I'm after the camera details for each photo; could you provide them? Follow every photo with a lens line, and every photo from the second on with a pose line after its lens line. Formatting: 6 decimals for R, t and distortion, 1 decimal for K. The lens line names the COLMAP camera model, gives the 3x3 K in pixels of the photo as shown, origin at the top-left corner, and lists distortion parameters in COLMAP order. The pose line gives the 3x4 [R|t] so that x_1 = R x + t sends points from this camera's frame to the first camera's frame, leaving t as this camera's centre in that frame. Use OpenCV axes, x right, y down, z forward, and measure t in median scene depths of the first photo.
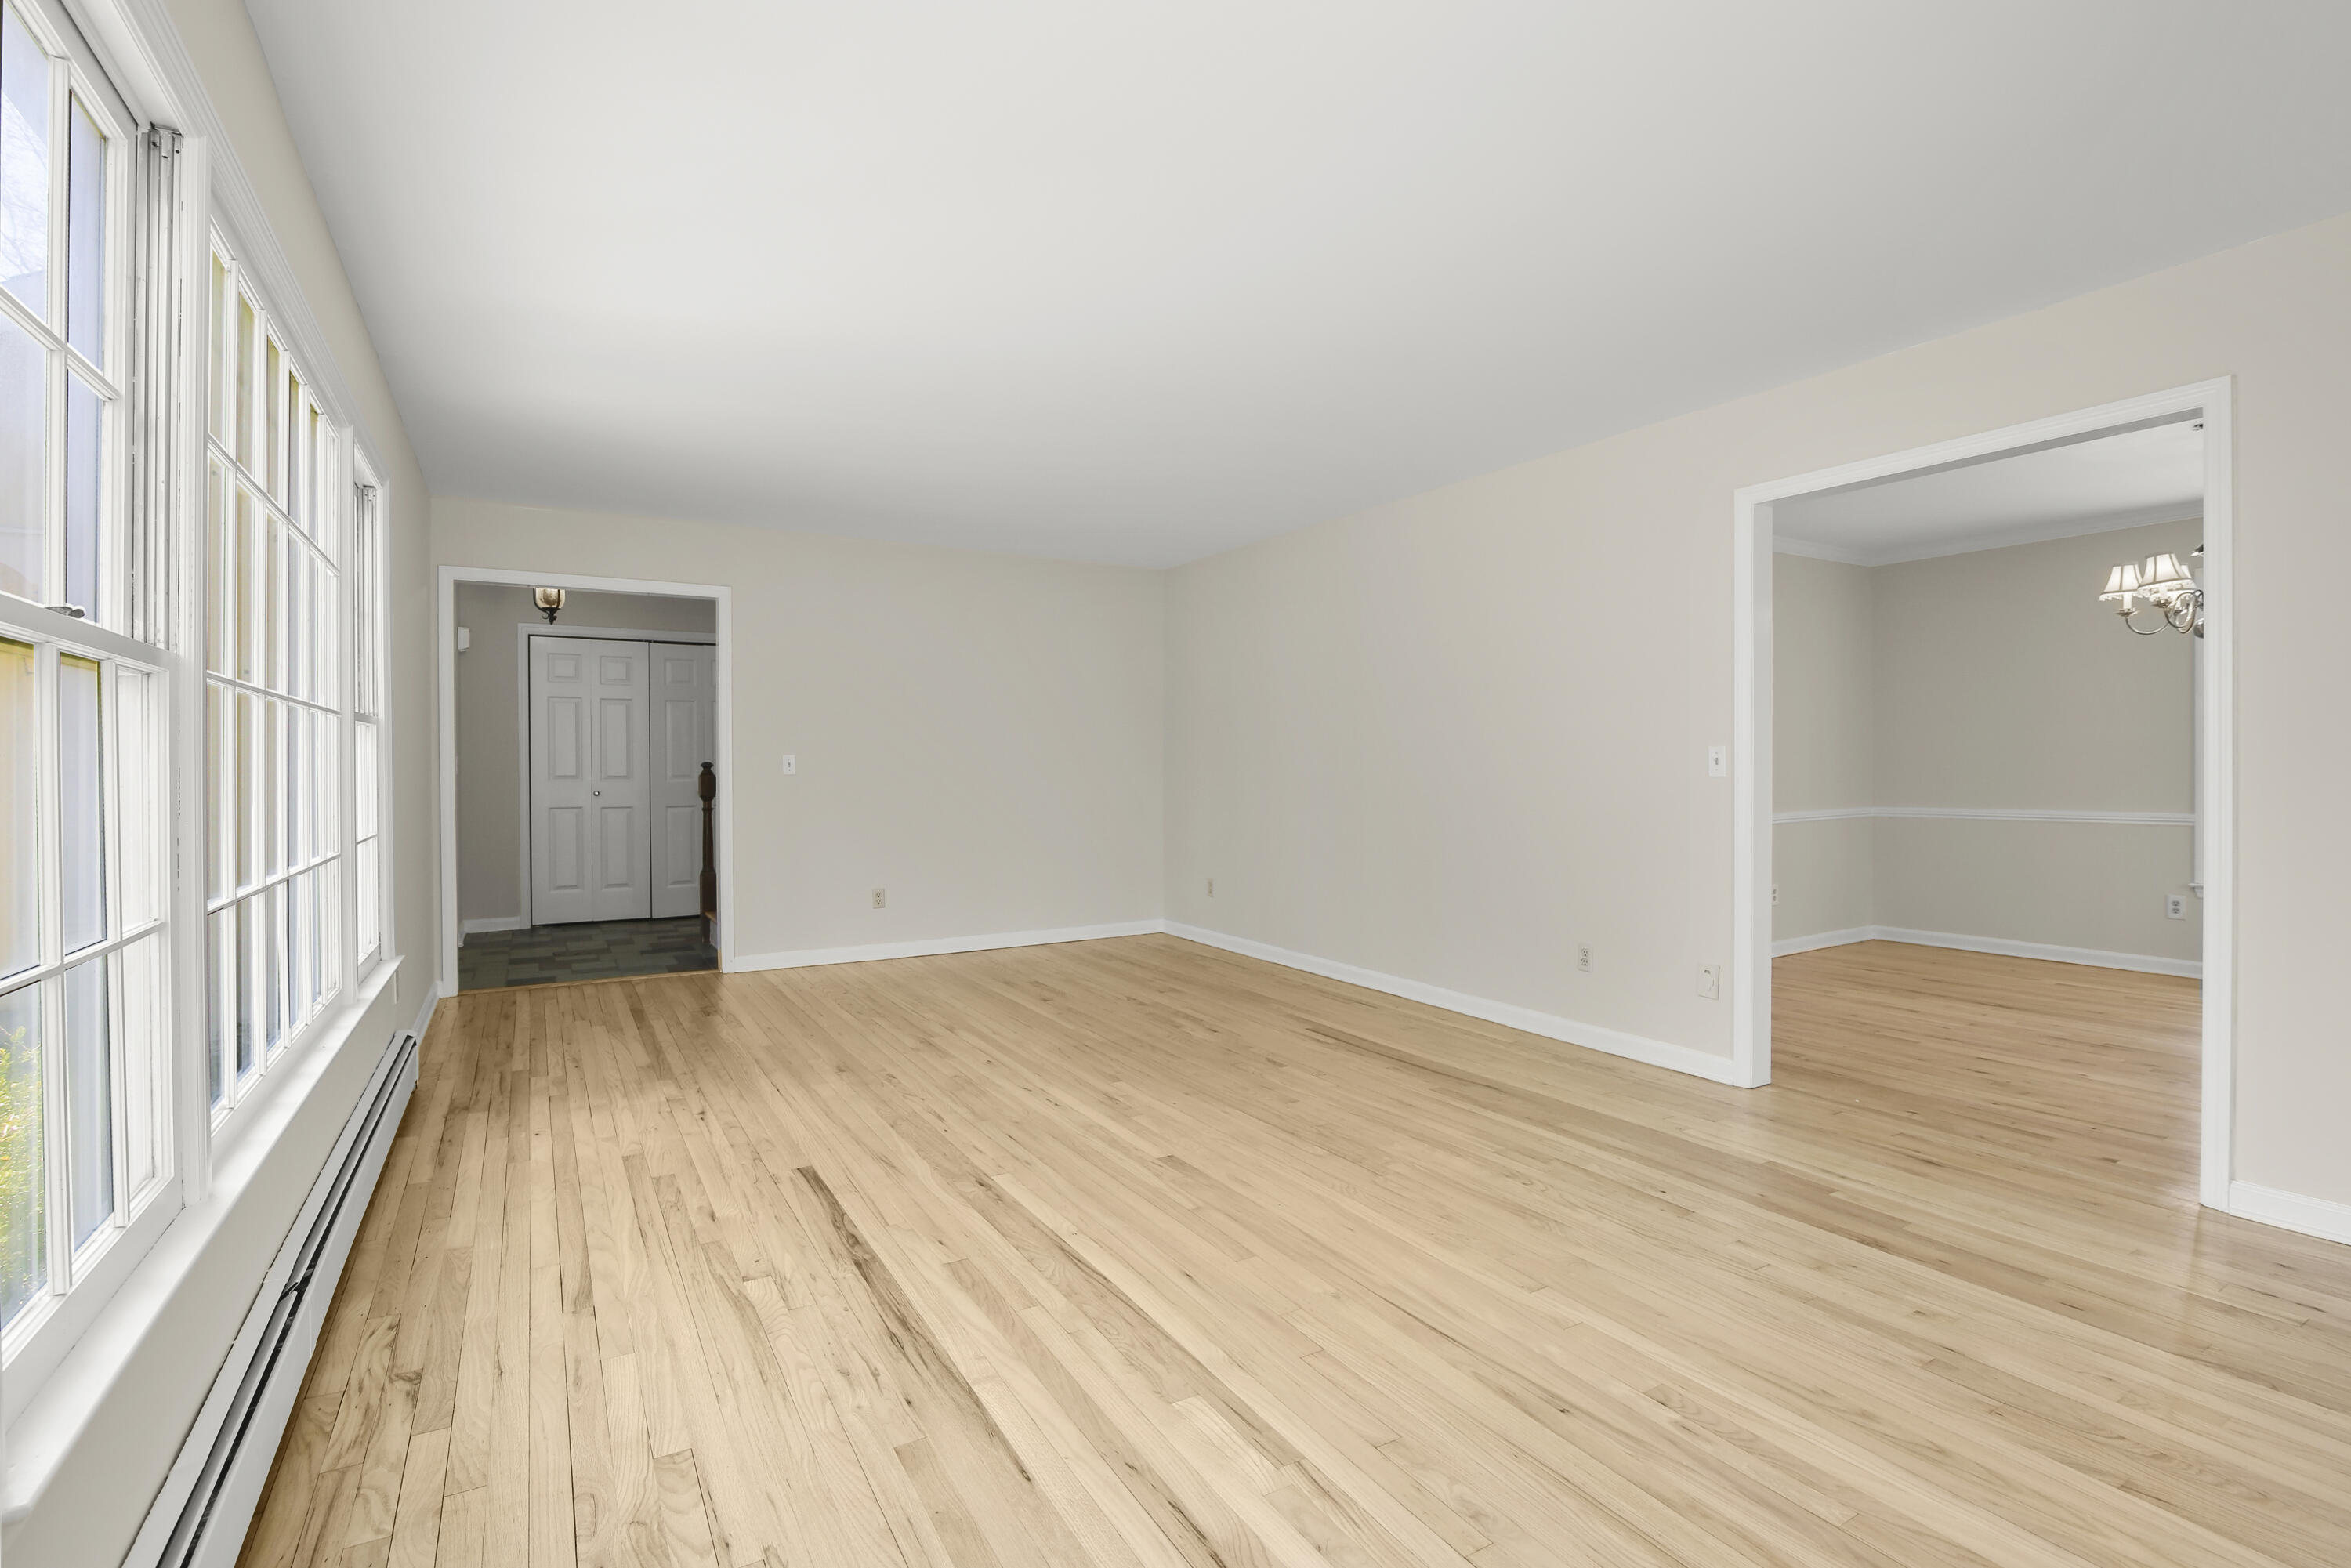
lens RADIAL K [[1094.2, 0, 1165.6], [0, 1094.2, 770.3], [0, 0, 1]] dist [-0.021998, 0.000699]
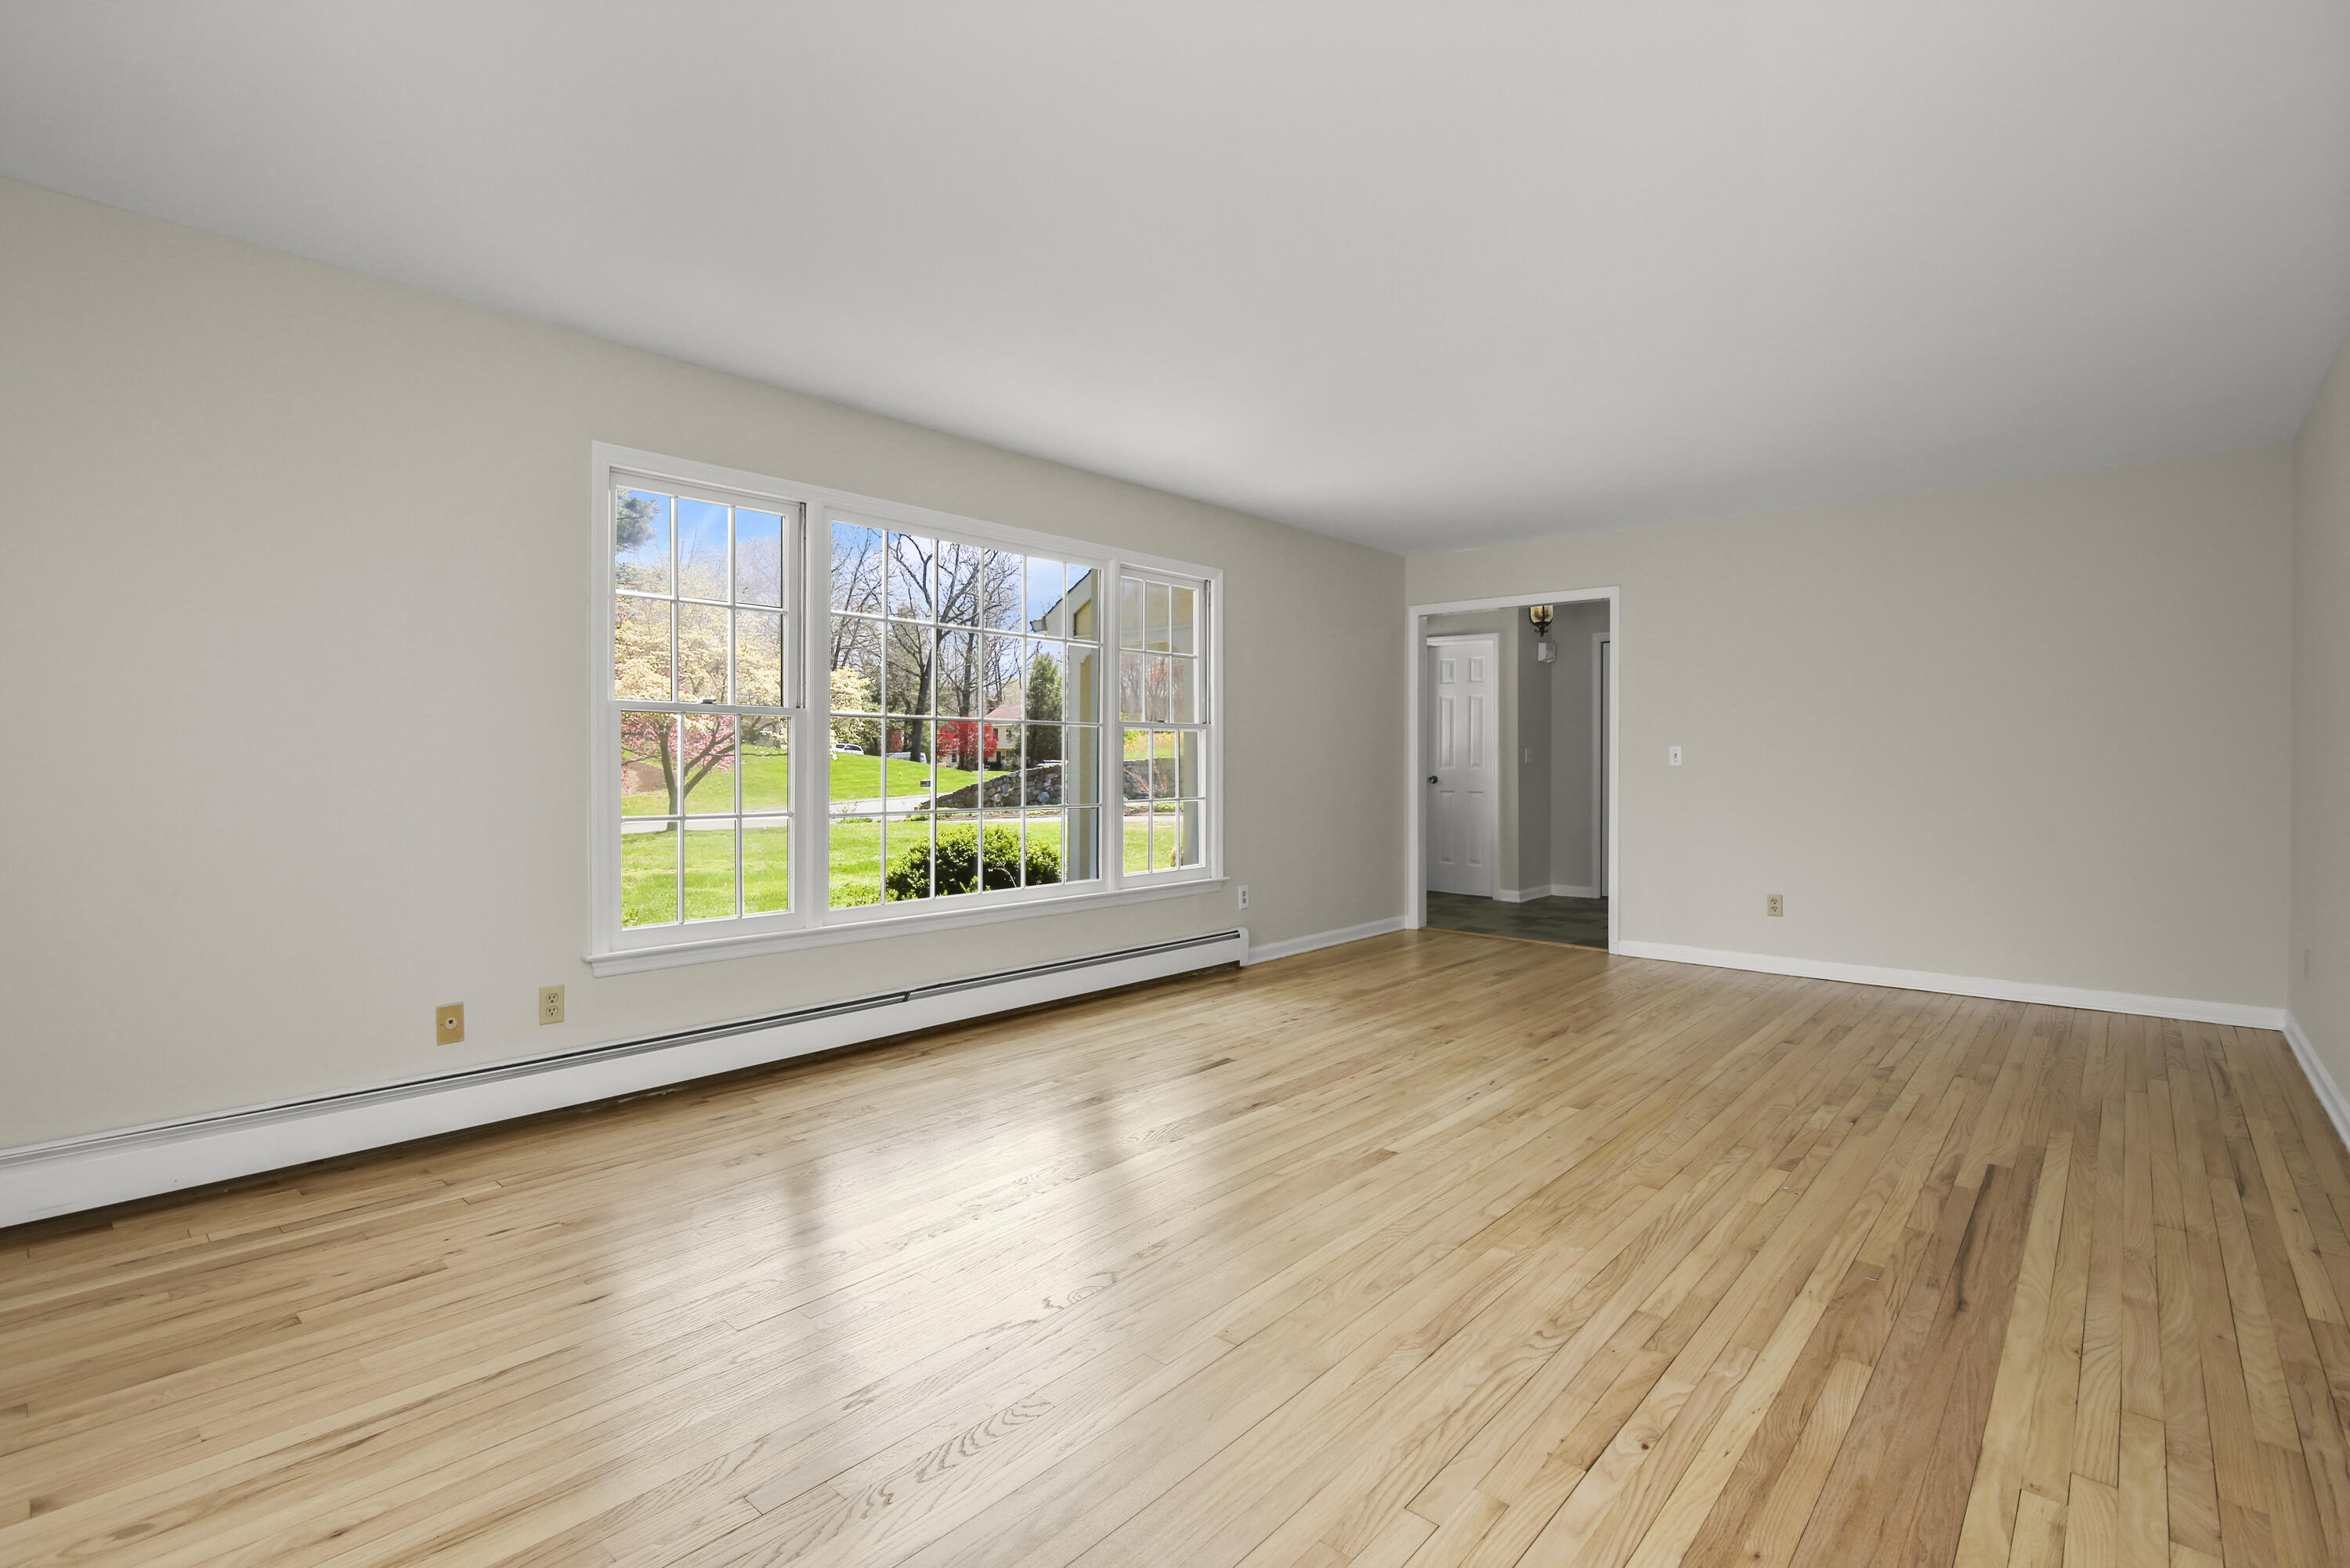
lens RADIAL K [[1093.7, 0, 1165.1], [0, 1093.7, 770.4], [0, 0, 1]] dist [-0.021998, 0.000699]
pose [[0.299285, 0.013974, -0.954061, 0.802030], [-0.008323, 0.999893, 0.012035, -0.000663], [0.954127, 0.004339, 0.299370, 0.466073]]
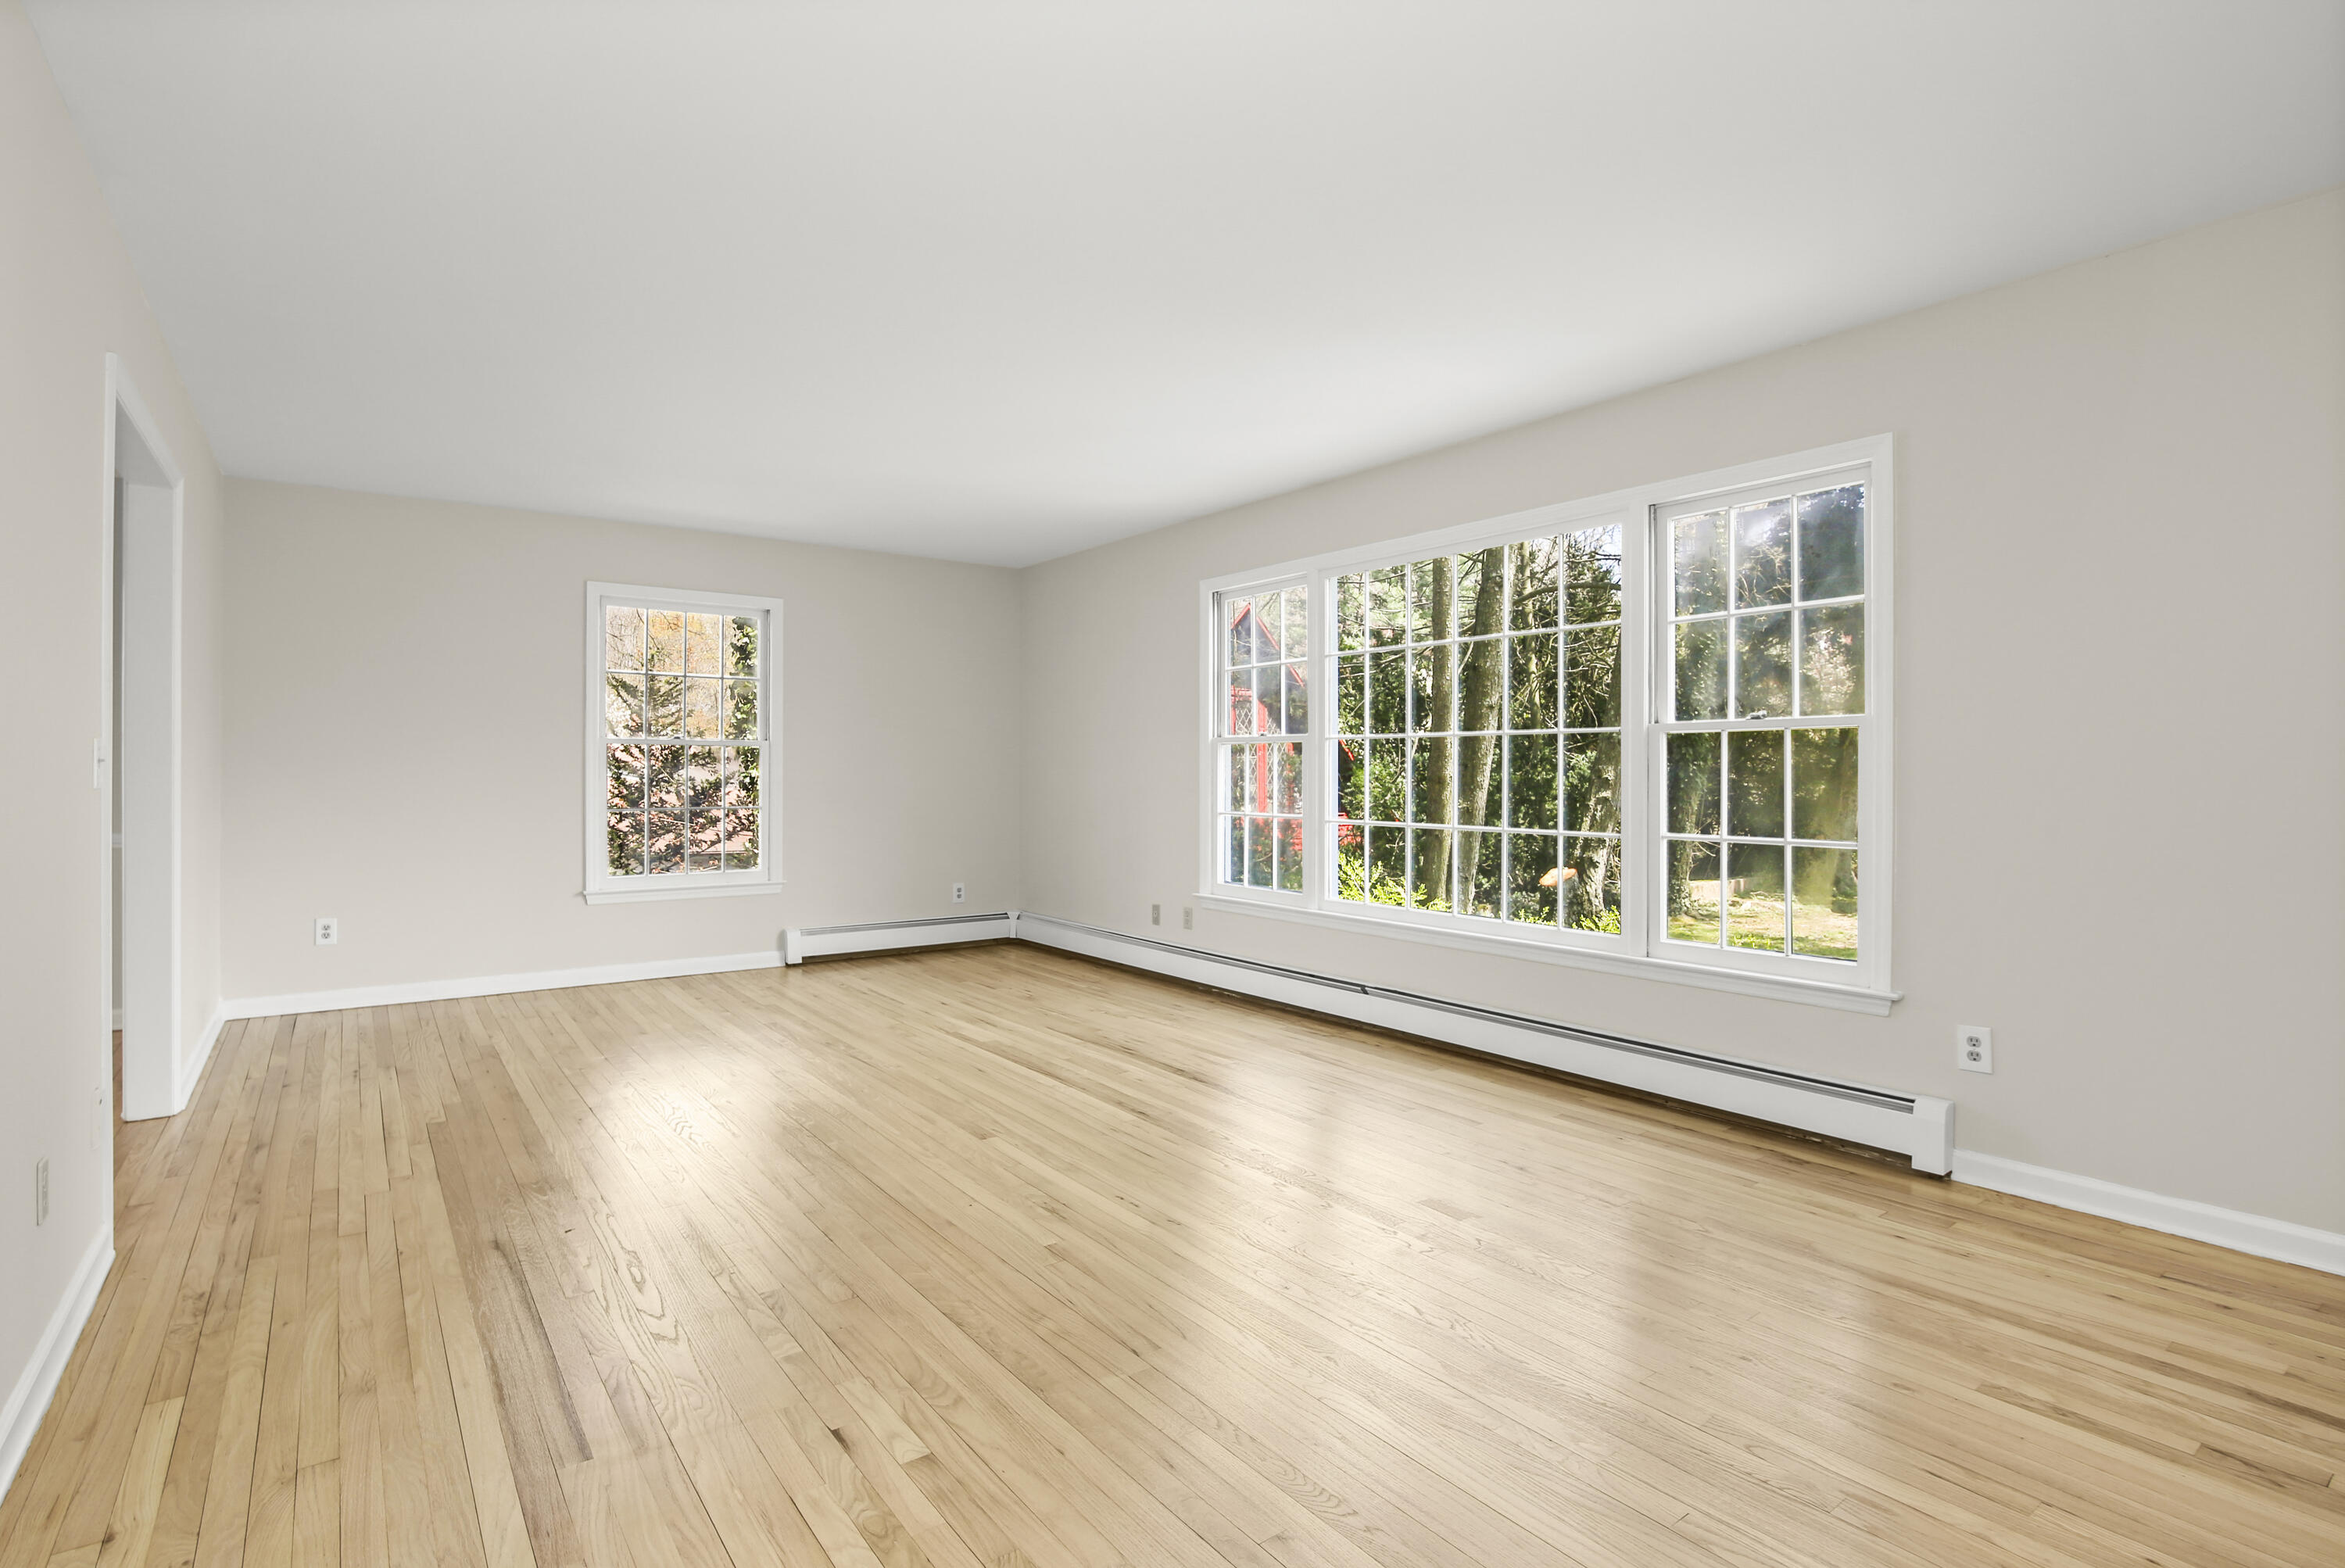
lens RADIAL K [[1102.7, 0, 1104.8], [0, 1102.7, 778.5], [0, 0, 1]] dist [-0.024263, -0.000062]
pose [[-0.997354, 0.000175, -0.072693, -0.032066], [-0.000613, 0.999941, 0.010816, -0.006260], [0.072691, 0.010832, -0.997296, 1.895915]]
